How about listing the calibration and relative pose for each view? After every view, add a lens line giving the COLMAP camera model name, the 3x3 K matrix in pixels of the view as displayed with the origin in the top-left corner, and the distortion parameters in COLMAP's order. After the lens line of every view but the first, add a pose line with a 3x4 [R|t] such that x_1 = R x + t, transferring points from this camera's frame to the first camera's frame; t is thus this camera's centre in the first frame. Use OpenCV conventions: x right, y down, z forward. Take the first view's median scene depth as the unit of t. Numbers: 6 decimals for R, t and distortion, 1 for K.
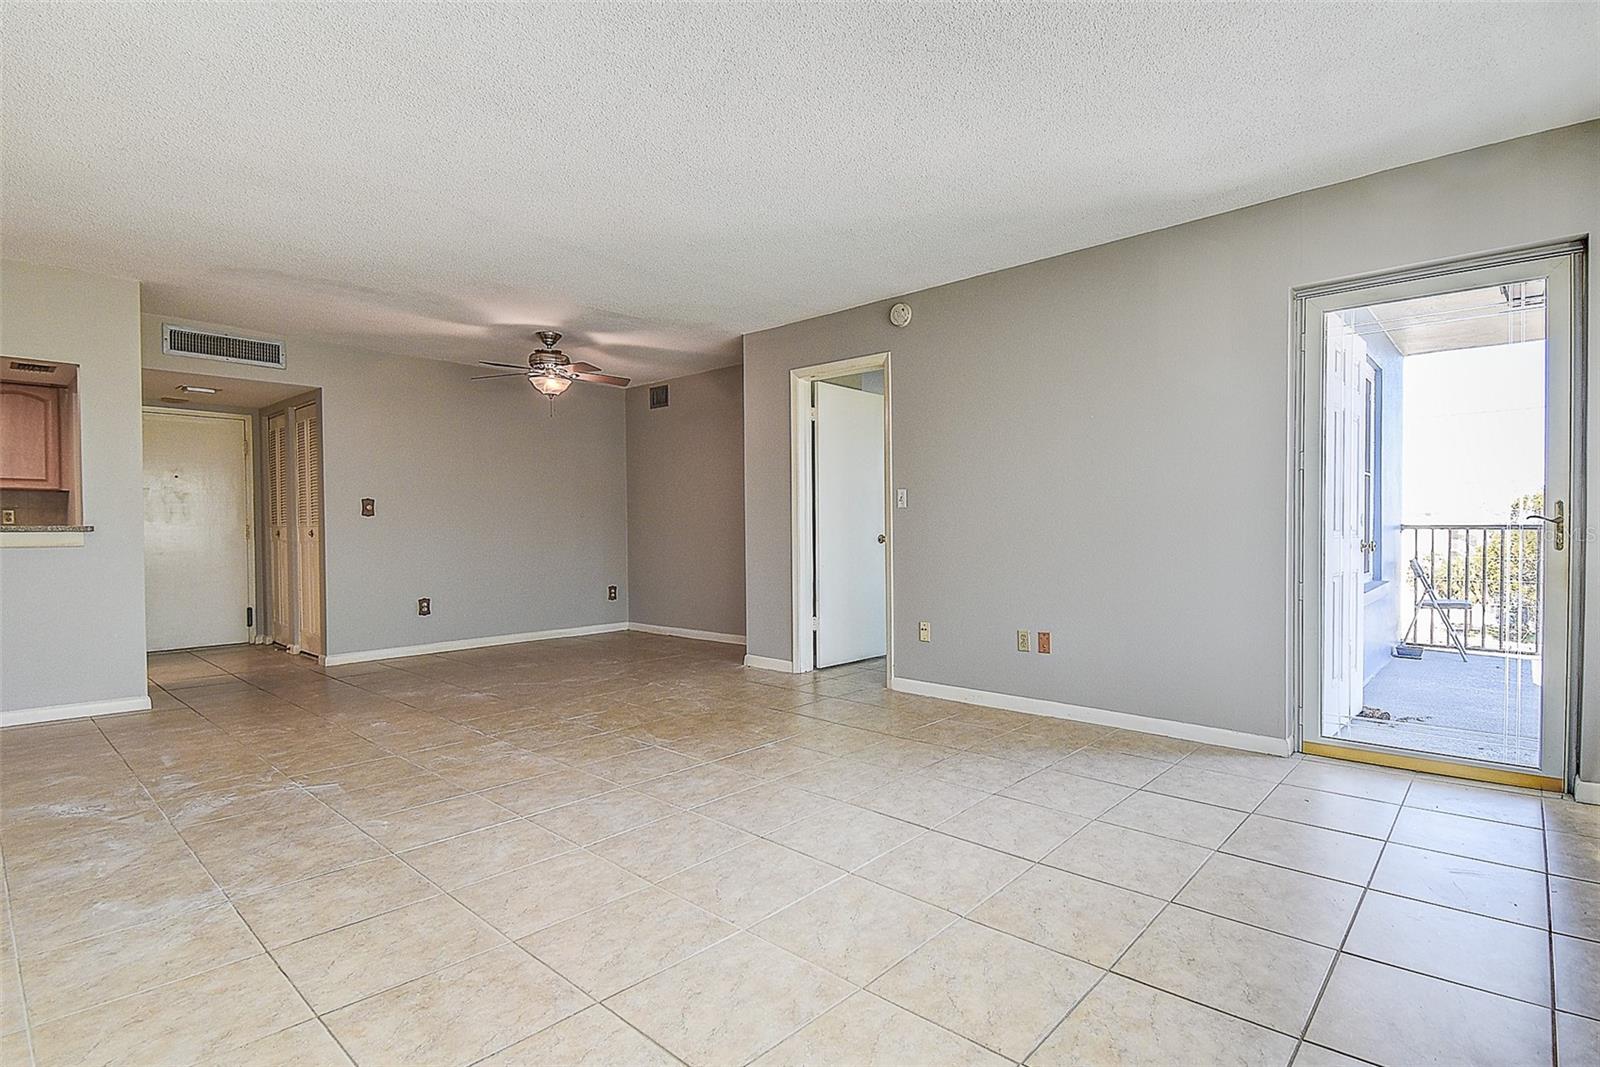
lens RADIAL K [[773.1, 0, 875.9], [0, 773.1, 540.2], [0, 0, 1]] dist [0.039297, -0.019797]
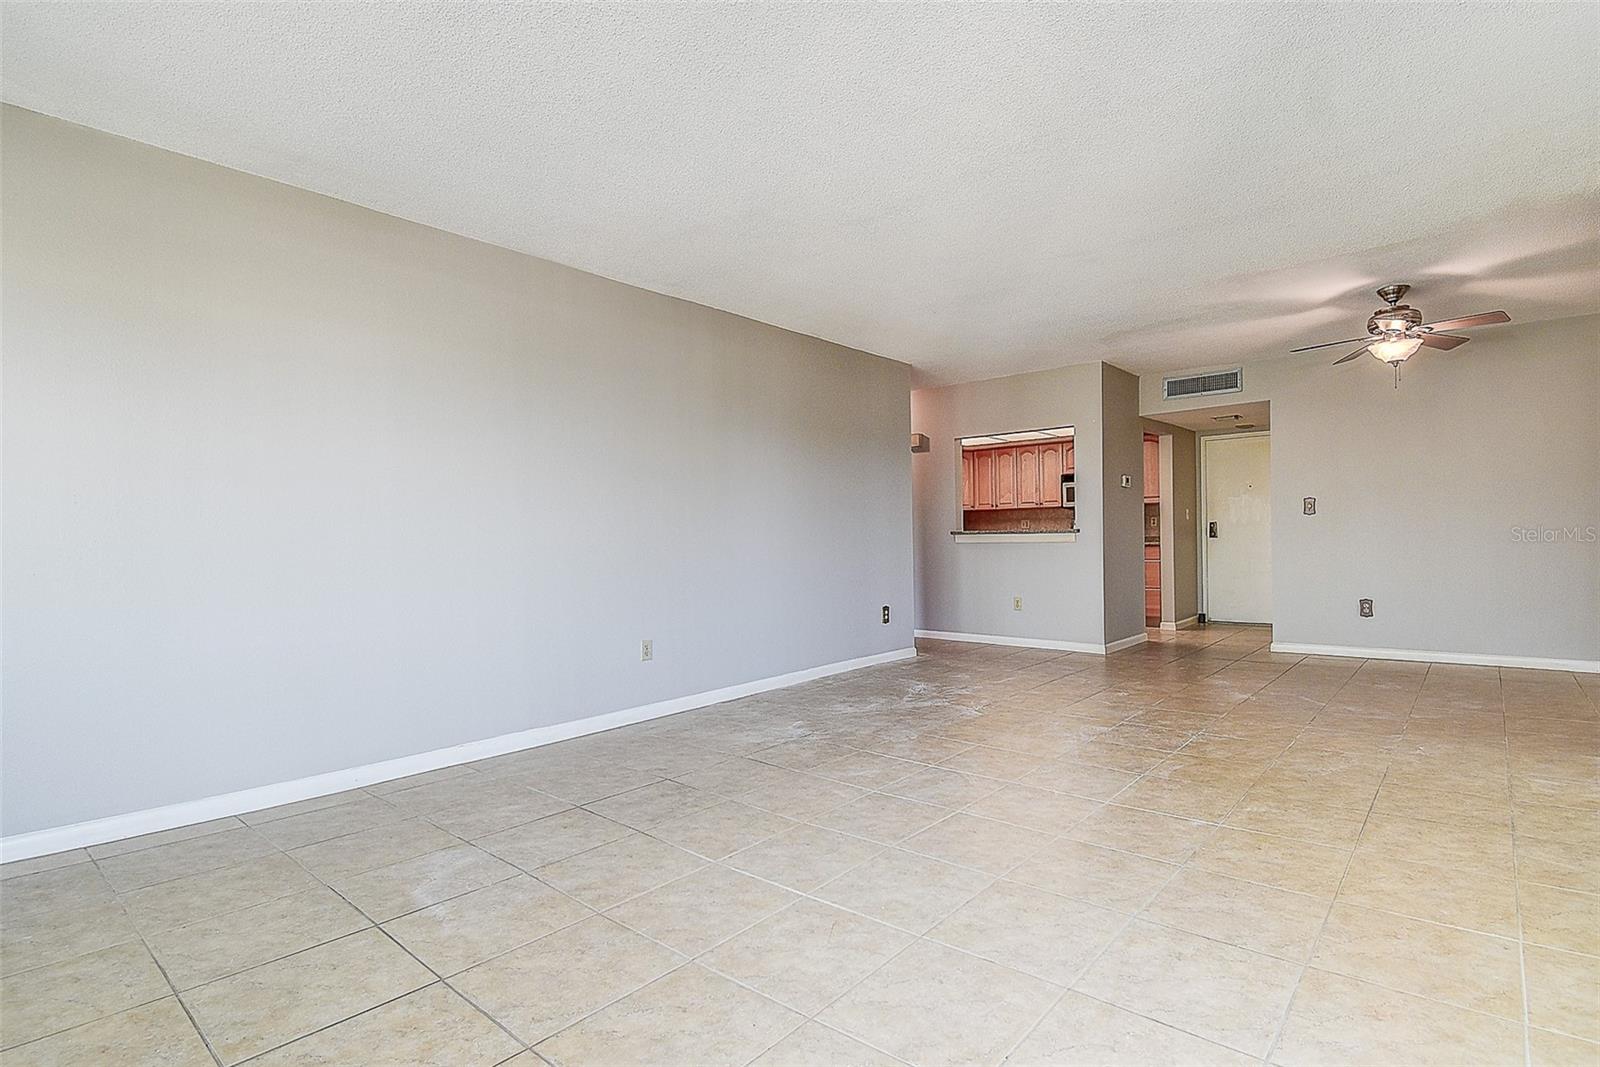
lens RADIAL K [[755.9, 0, 889.0], [0, 755.9, 546.7], [0, 0, 1]] dist [0.029104, -0.019549]
pose [[0.042627, 0.017794, -0.998933, 0.592288], [0.002429, 0.999837, 0.017914, -0.013273], [0.999088, -0.003190, 0.042577, 0.698238]]
